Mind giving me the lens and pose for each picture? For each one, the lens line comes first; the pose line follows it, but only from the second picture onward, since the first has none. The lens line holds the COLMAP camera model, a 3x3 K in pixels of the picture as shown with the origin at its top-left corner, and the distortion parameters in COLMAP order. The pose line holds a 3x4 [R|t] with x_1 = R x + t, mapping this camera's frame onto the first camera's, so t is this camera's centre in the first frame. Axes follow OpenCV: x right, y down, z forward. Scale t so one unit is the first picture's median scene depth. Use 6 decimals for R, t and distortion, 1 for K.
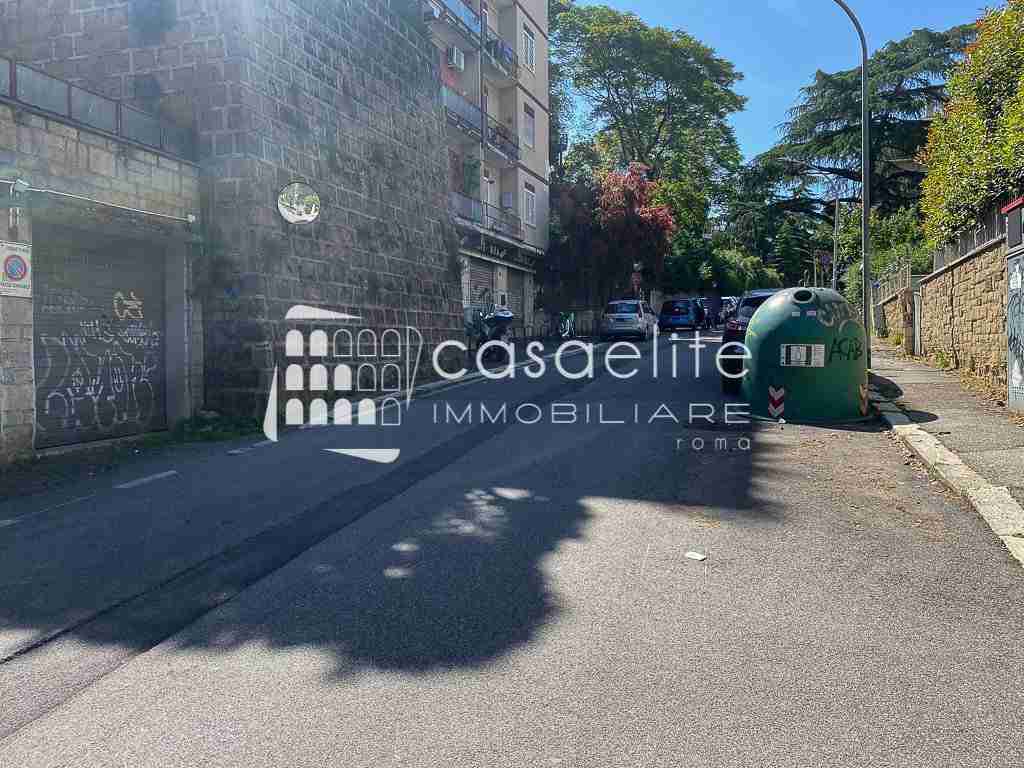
lens RADIAL K [[781.8, 0, 529.7], [0, 781.8, 374.1], [0, 0, 1]] dist [0.023976, -0.028142]
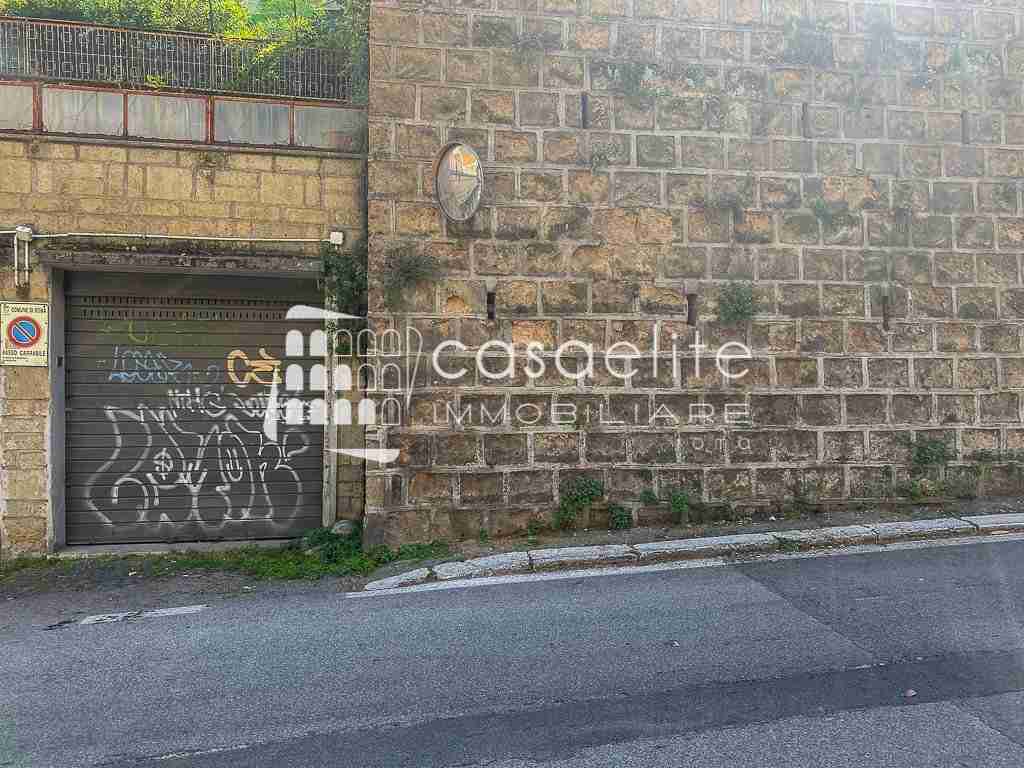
lens RADIAL K [[781.8, 0, 506.1], [0, 781.8, 392.2], [0, 0, 1]] dist [0.023976, -0.028142]
pose [[0.419594, 0.045875, -0.906552, 0.256689], [-0.043649, 0.998586, 0.030329, -0.092313], [0.906662, 0.026844, 0.421003, 0.863010]]
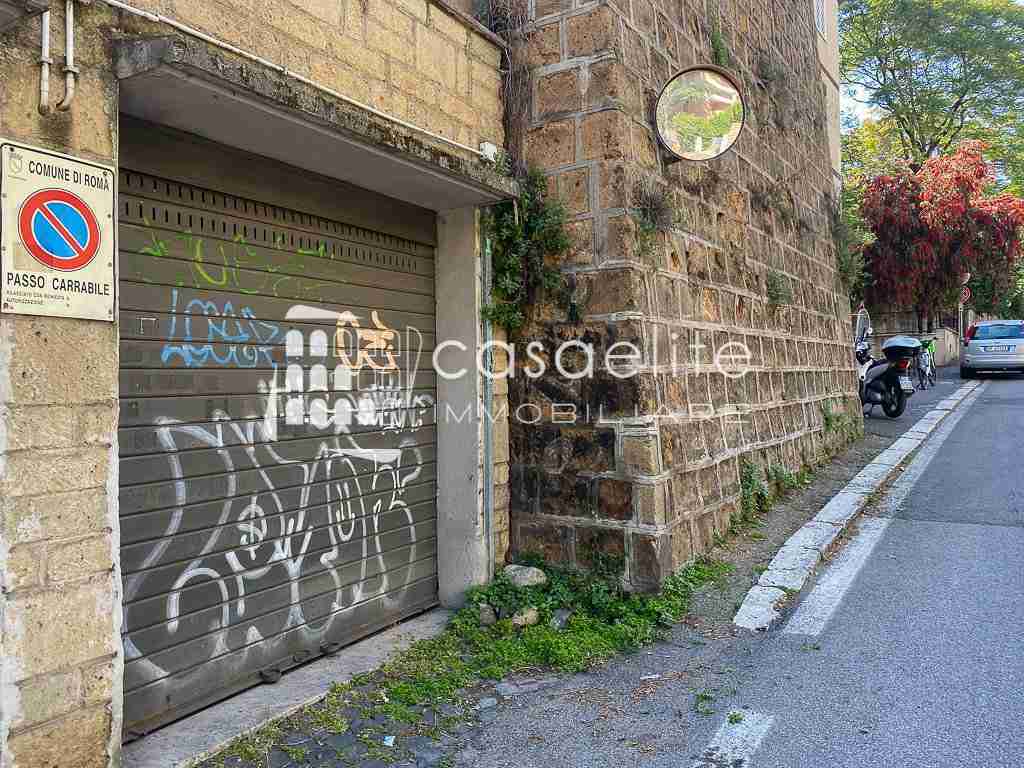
lens RADIAL K [[781.8, 0, 510.8], [0, 781.8, 379.8], [0, 0, 1]] dist [0.023976, -0.028142]
pose [[0.962127, -0.009785, -0.272426, -0.298470], [0.000617, 0.999431, -0.033716, -0.048176], [0.272601, 0.032271, 0.961586, 0.571081]]
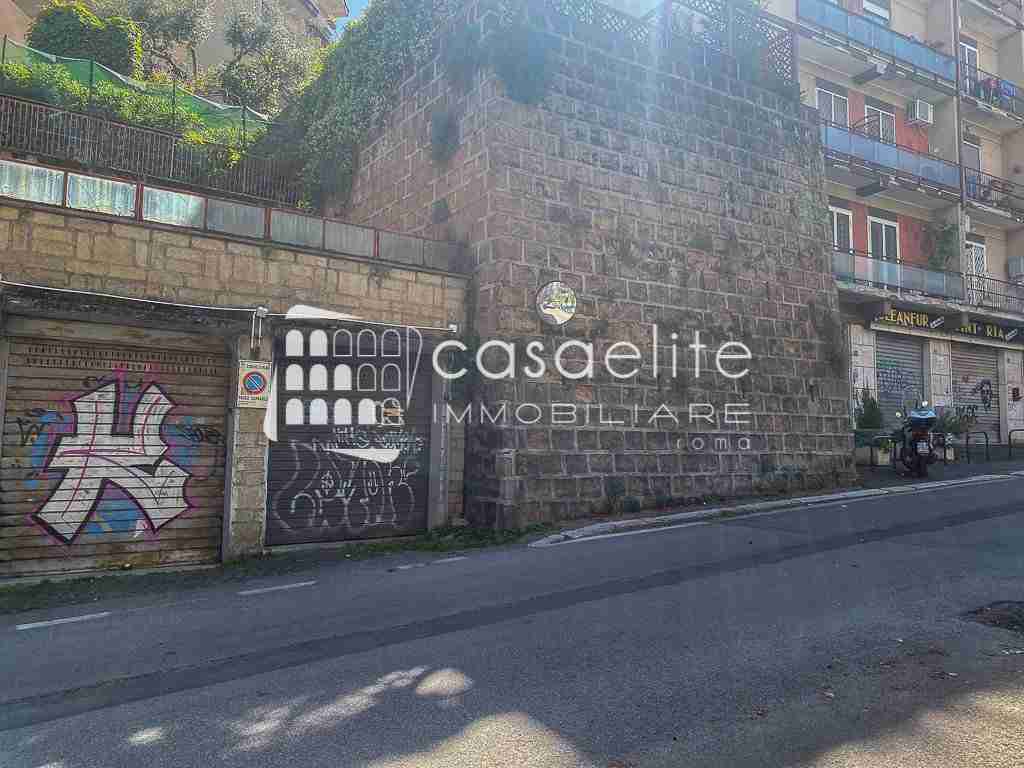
lens RADIAL K [[781.8, 0, 519.9], [0, 781.8, 372.9], [0, 0, 1]] dist [0.023976, -0.028142]
pose [[0.766441, -0.040693, -0.641025, 0.293551], [-0.039798, 0.993065, -0.110625, -0.030058], [0.641081, 0.110299, 0.759506, 0.290353]]
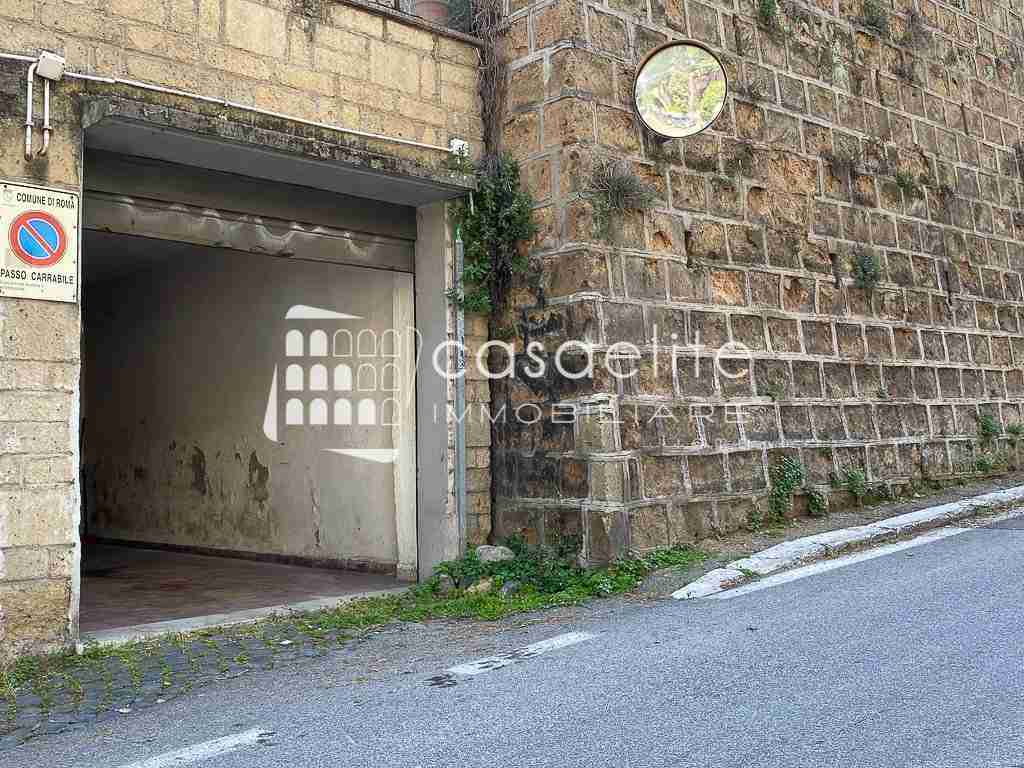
lens RADIAL K [[1073.5, 0, 522.3], [0, 1073.5, 381.7], [0, 0, 1]] dist [0.007041, 0.000000]
pose [[0.854620, -0.041936, -0.517558, -0.061643], [-0.000054, 0.996726, -0.080851, 0.000743], [0.519255, 0.069125, 0.851820, 0.471351]]
